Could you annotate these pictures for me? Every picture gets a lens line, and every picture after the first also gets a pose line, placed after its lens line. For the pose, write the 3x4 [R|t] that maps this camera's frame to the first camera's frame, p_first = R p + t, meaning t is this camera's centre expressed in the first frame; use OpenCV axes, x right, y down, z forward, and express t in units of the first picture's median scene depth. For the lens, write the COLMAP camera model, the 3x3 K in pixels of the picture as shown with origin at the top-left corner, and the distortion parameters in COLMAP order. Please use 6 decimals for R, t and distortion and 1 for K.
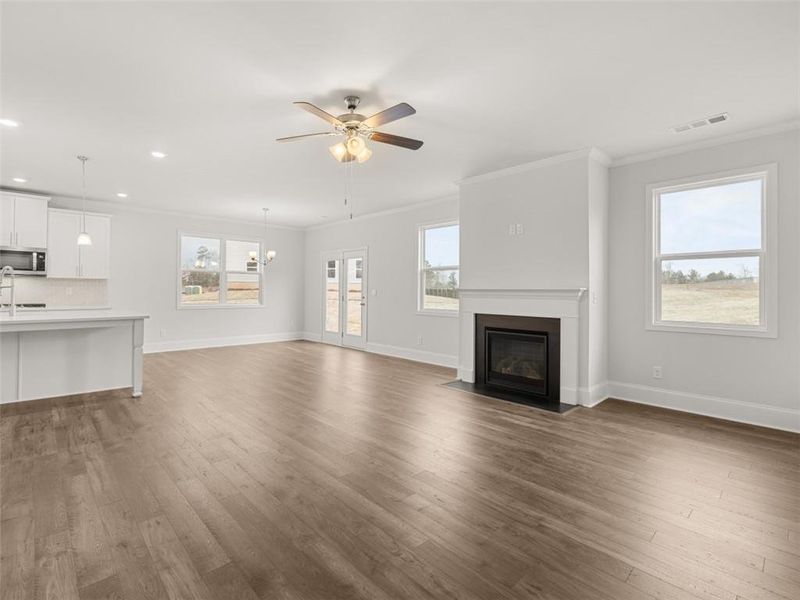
lens RADIAL K [[384.3, 0, 385.3], [0, 384.3, 291.8], [0, 0, 1]] dist [0.000095, 0.000684]
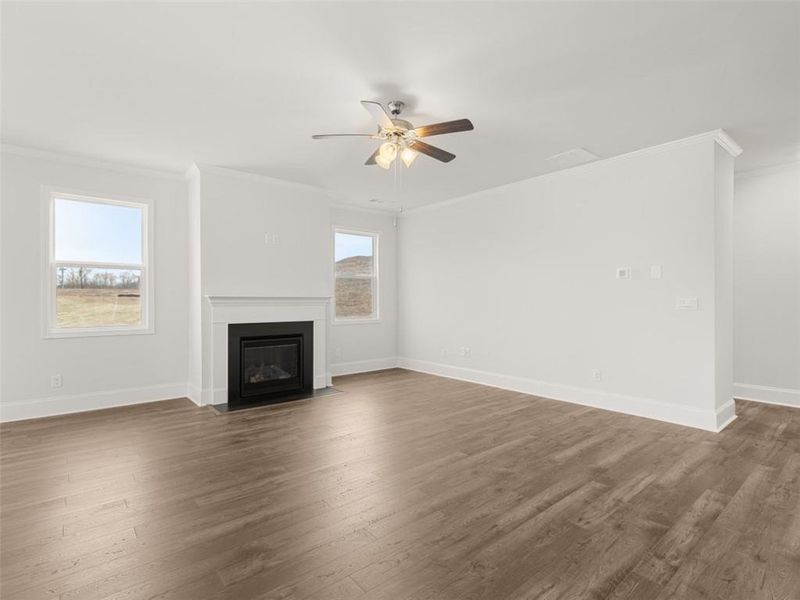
lens RADIAL K [[394.0, 0, 401.1], [0, 394.0, 303.8], [0, 0, 1]] dist [0.000852, -0.000005]
pose [[0.052308, -0.017373, 0.998480, -0.788829], [0.002421, 0.999848, 0.017270, -0.005478], [-0.998628, 0.001514, 0.052342, 0.670748]]
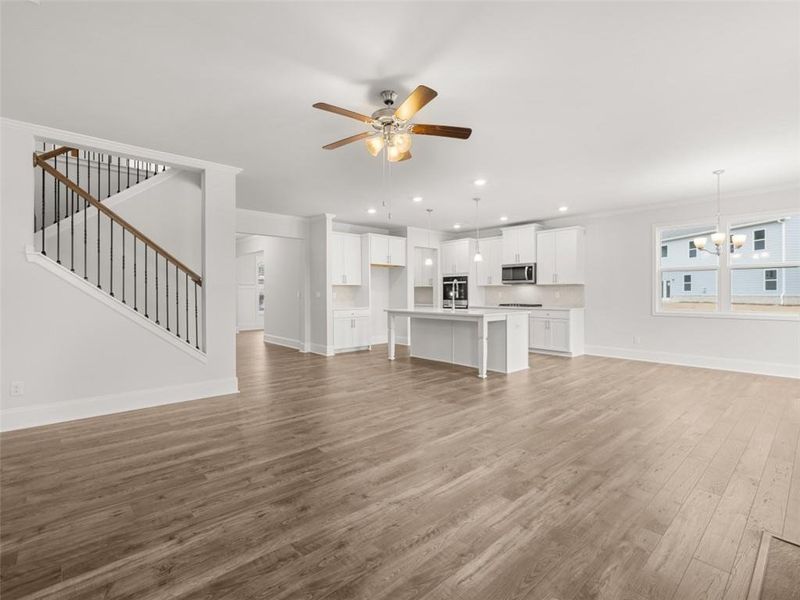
lens RADIAL K [[384.3, 0, 385.3], [0, 384.3, 291.8], [0, 0, 1]] dist [0.000095, 0.000684]
pose [[-0.043239, -0.014565, -0.998959, 0.632836], [0.002464, 0.999889, -0.014686, 0.007924], [0.999062, -0.003097, -0.043198, 0.742223]]
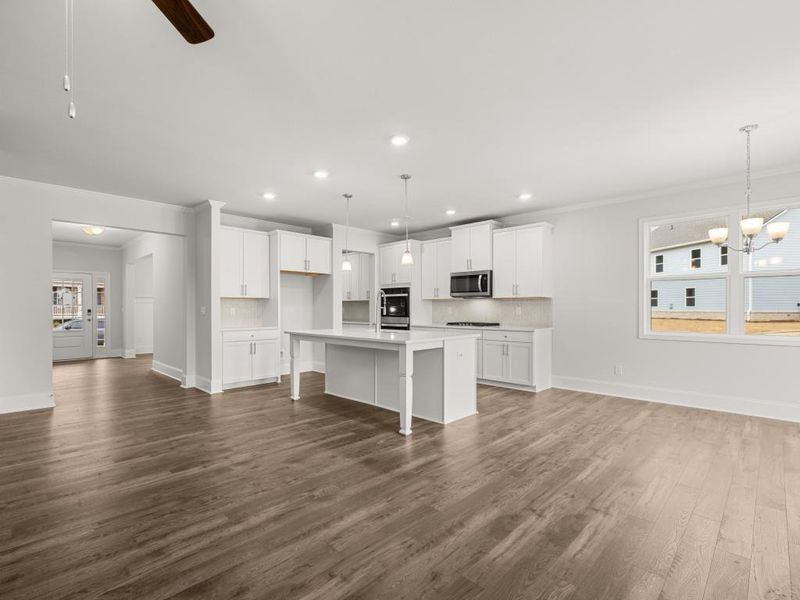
lens RADIAL K [[385.0, 0, 378.1], [0, 385.0, 308.2], [0, 0, 1]] dist [-0.000309, 0.000091]
pose [[0.013009, -0.011583, -0.999848, 0.207869], [0.001443, 0.999932, -0.011565, 0.002860], [0.999914, -0.001292, 0.013025, 0.935252]]
